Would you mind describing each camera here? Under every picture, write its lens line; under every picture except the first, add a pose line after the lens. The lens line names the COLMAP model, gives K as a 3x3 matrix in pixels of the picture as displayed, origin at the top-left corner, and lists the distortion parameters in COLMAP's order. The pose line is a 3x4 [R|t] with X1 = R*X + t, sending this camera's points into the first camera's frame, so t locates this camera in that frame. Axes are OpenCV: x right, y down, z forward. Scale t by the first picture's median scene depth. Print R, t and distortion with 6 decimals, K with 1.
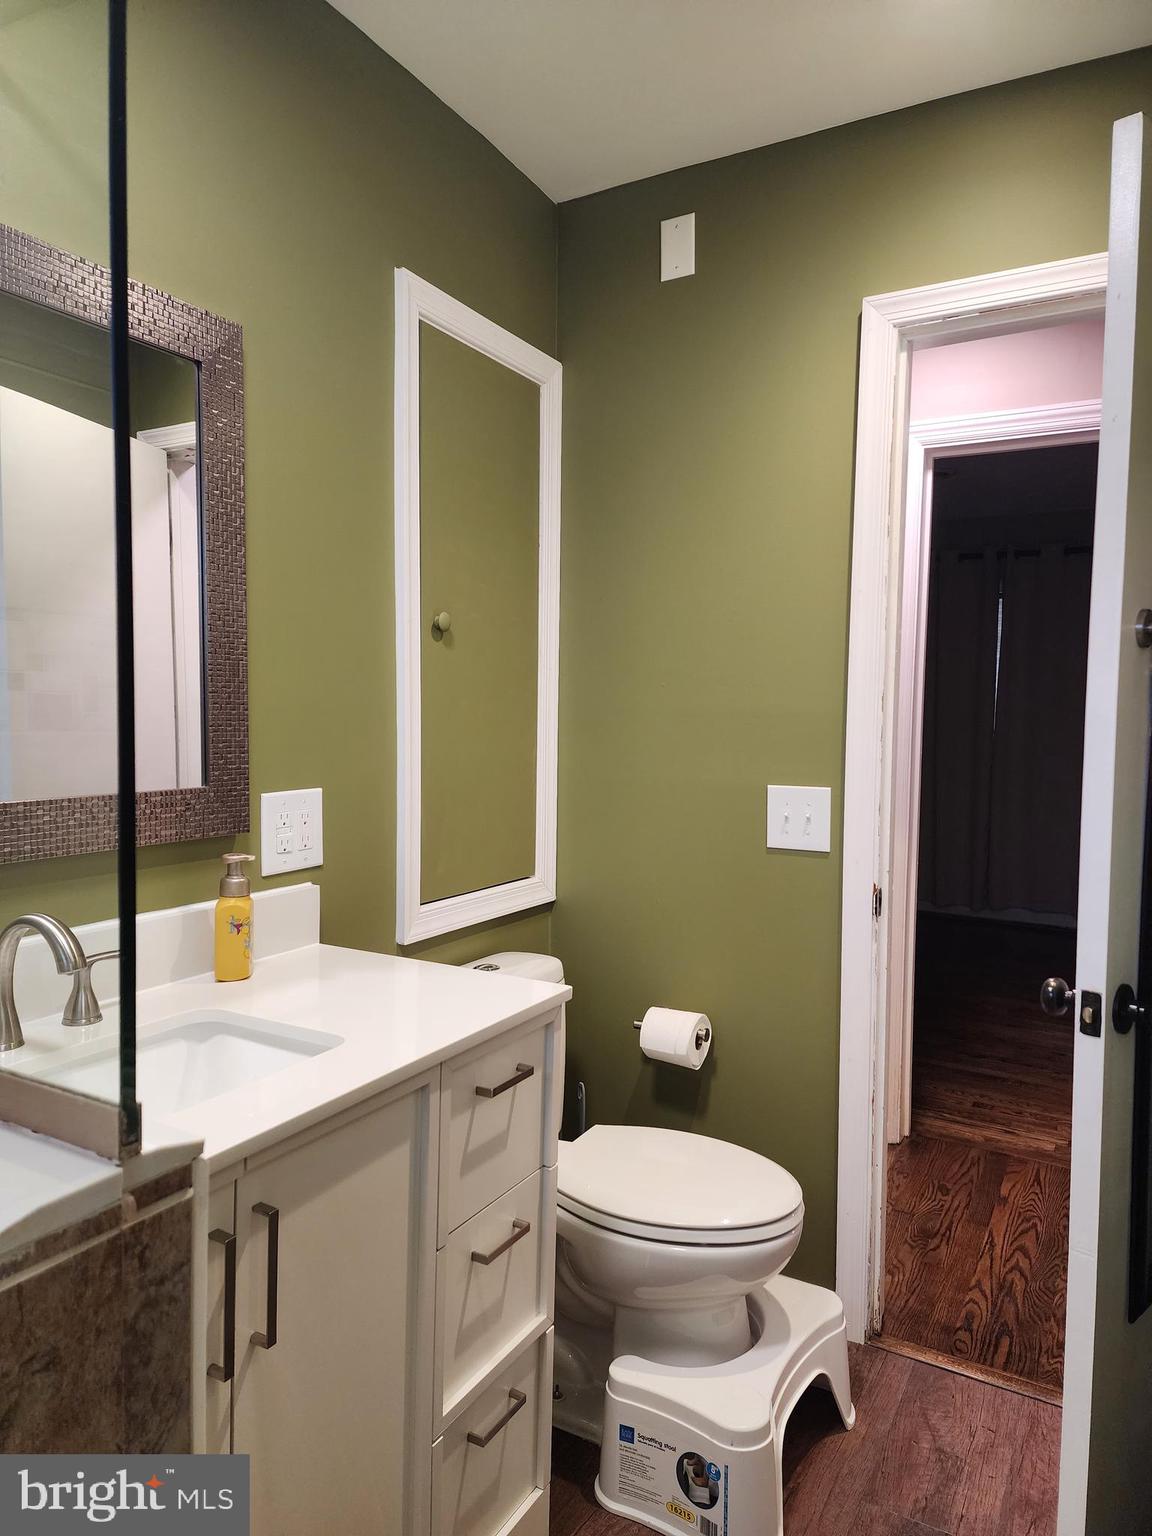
lens RADIAL K [[1021.7, 0, 588.4], [0, 1021.7, 772.5], [0, 0, 1]] dist [0.083786, -0.079748]
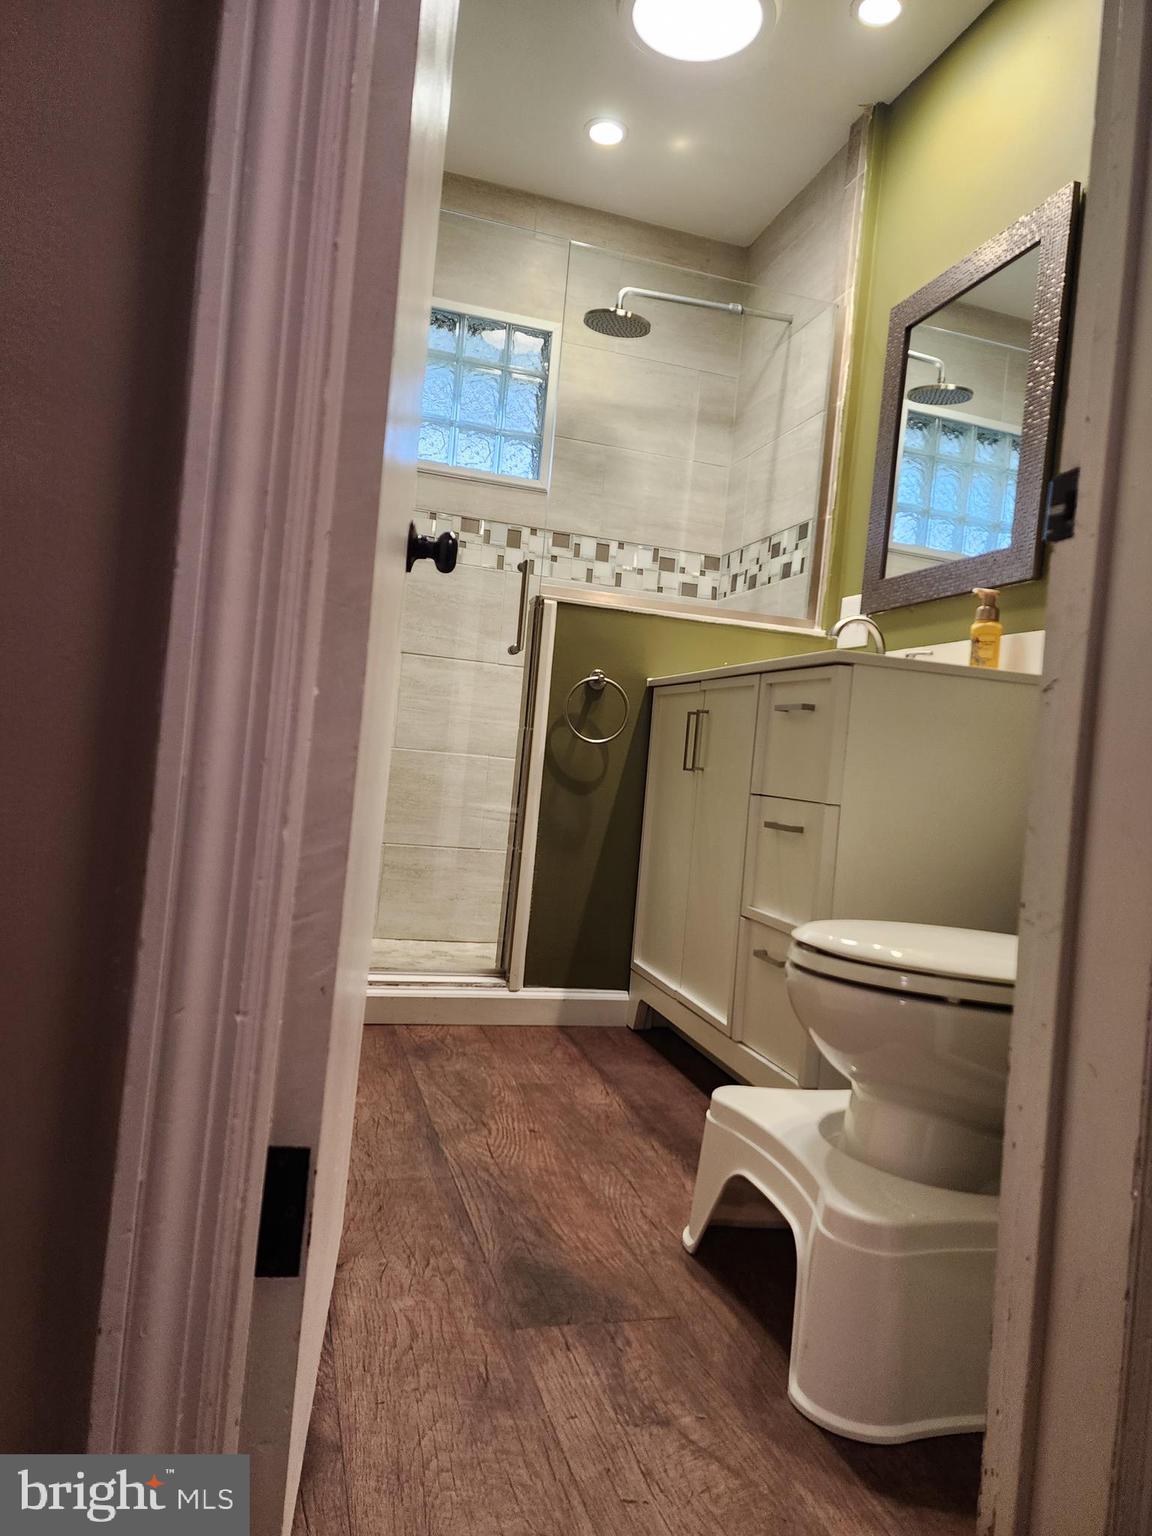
lens RADIAL K [[1021.7, 0, 581.2], [0, 1021.7, 758.2], [0, 0, 1]] dist [0.083786, -0.079748]
pose [[-0.696510, -0.081451, -0.712909, 0.814341], [-0.151473, 0.987837, 0.035127, 0.279640], [0.701377, 0.132452, -0.700376, 1.335489]]
